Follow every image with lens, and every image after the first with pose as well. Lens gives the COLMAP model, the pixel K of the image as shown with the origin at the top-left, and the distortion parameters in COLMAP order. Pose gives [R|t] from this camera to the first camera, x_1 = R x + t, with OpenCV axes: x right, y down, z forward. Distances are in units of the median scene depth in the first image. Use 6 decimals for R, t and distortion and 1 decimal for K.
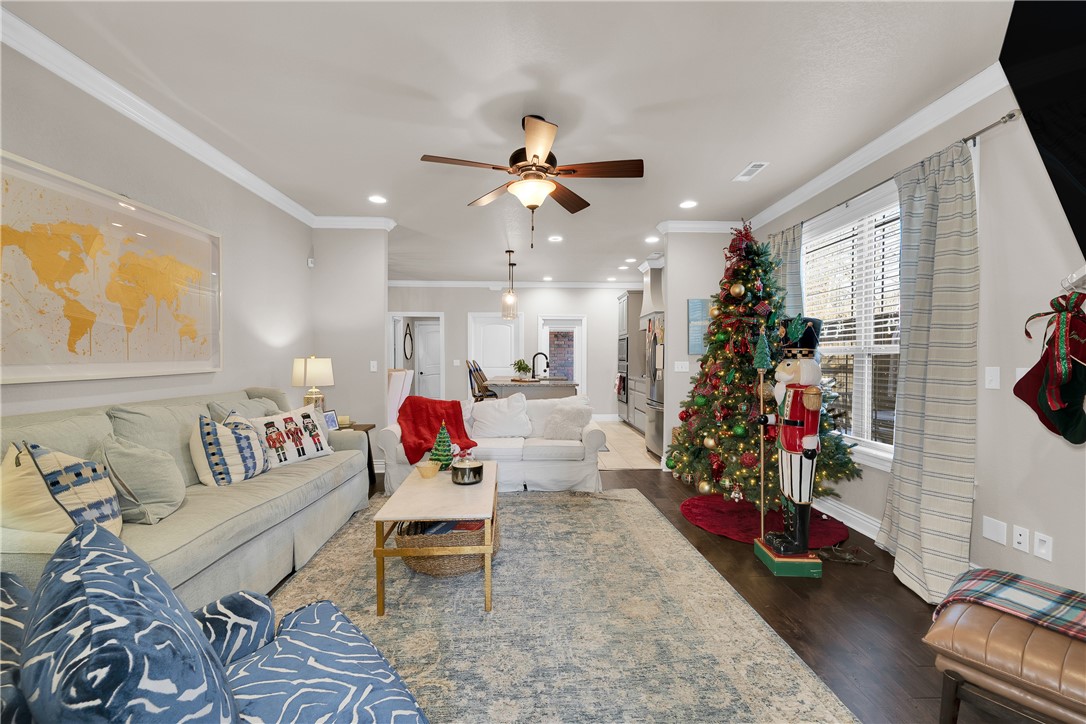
lens RADIAL K [[438.0, 0, 548.5], [0, 438.0, 366.1], [0, 0, 1]] dist [0.000430, -0.000045]
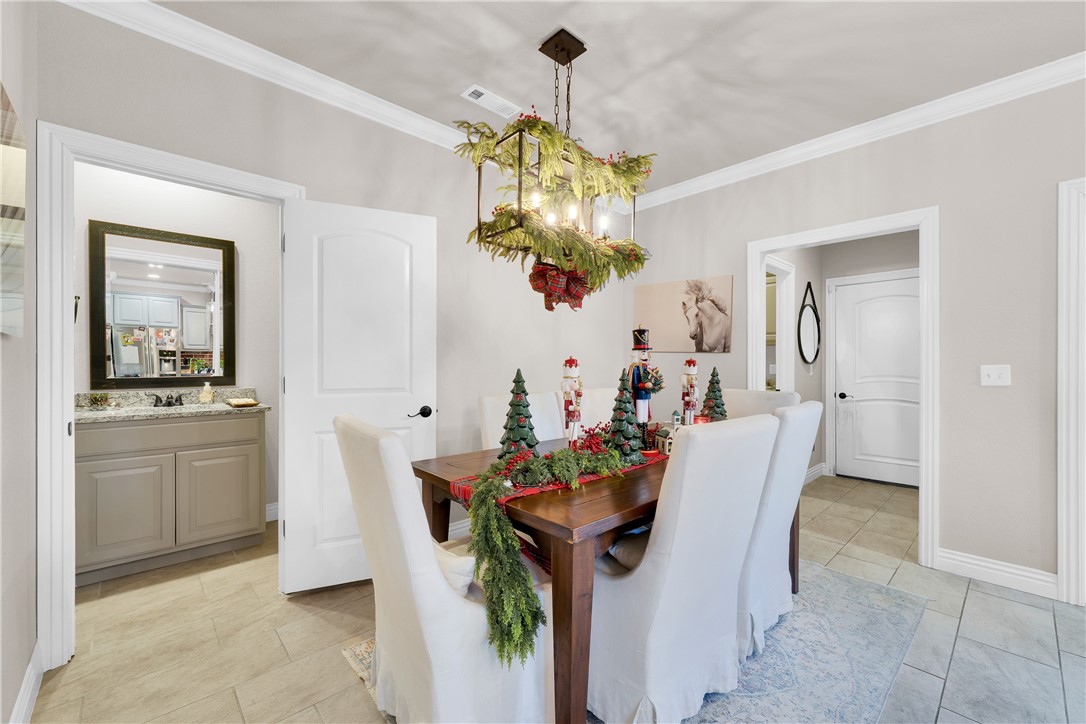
lens RADIAL K [[448.7, 0, 550.0], [0, 448.7, 365.1], [0, 0, 1]] dist [-0.001508, -0.000270]
pose [[0.652891, 0.000627, -0.757452, -0.184916], [-0.012583, 0.999871, -0.010019, -0.008561], [0.757348, 0.016072, 0.652814, 0.633739]]
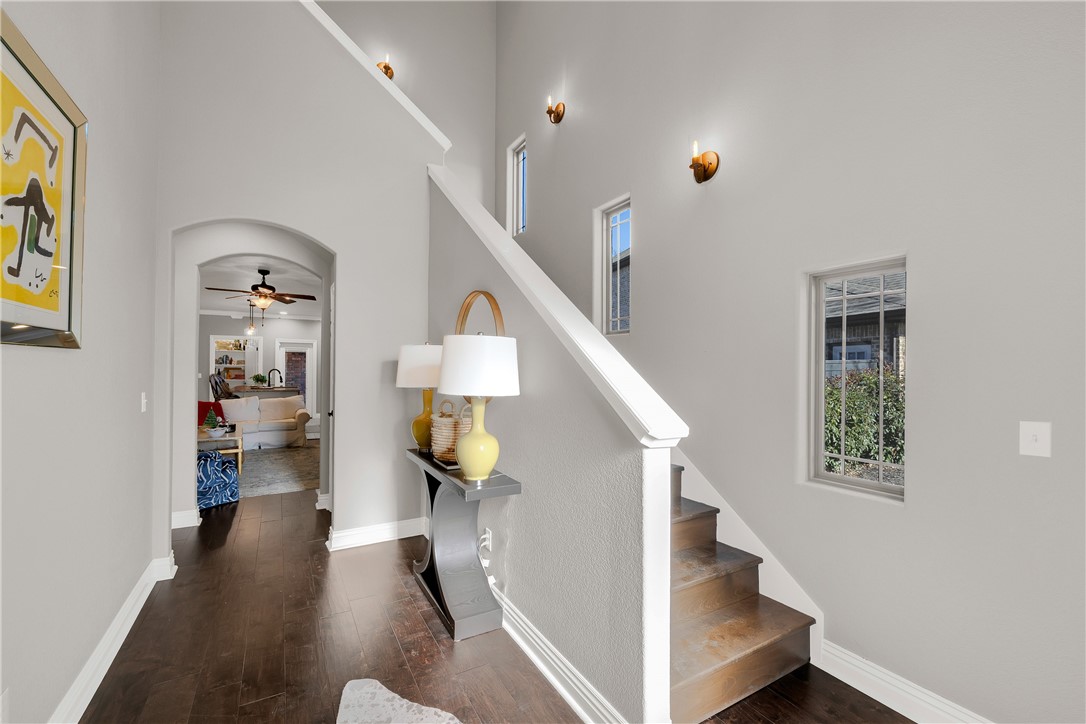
lens RADIAL K [[448.7, 0, 550.0], [0, 448.7, 365.1], [0, 0, 1]] dist [-0.001508, -0.000270]
pose [[0.875609, 0.005963, 0.482983, 0.051472], [0.003795, 0.999808, -0.019224, -0.009519], [-0.483005, 0.018665, 0.875419, -0.618008]]
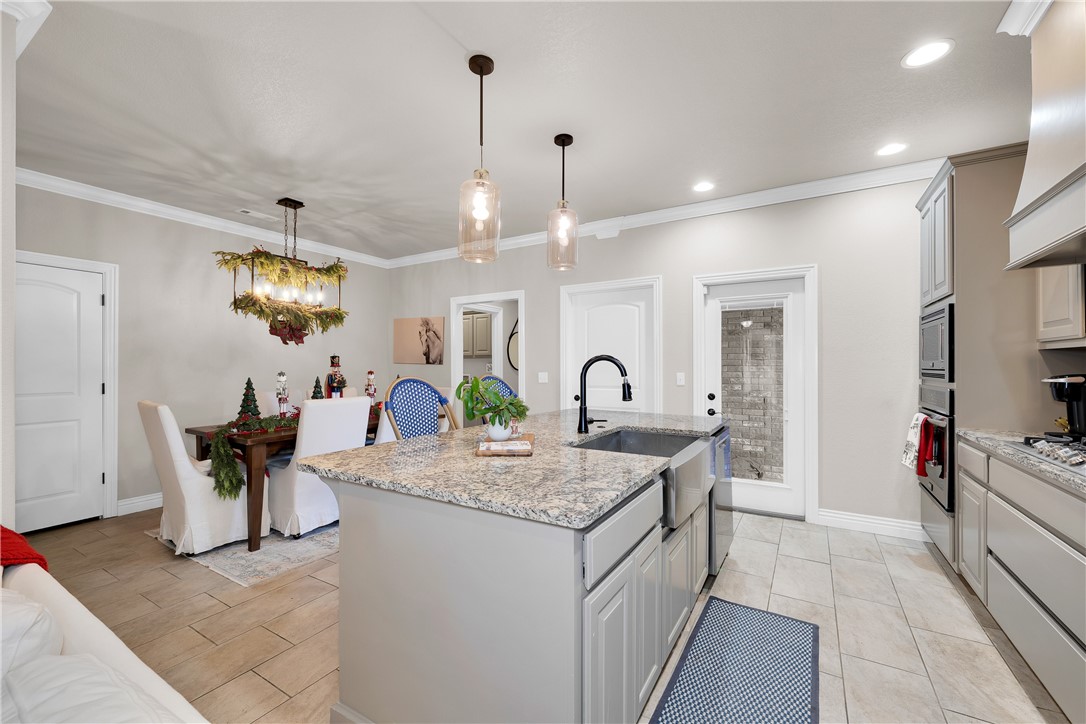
lens RADIAL K [[438.0, 0, 548.5], [0, 438.0, 366.1], [0, 0, 1]] dist [0.000430, -0.000045]
pose [[0.839147, -0.005269, -0.543880, 0.105819], [-0.004812, 0.999842, -0.017111, -0.013646], [0.543884, 0.016976, 0.838989, 0.565874]]
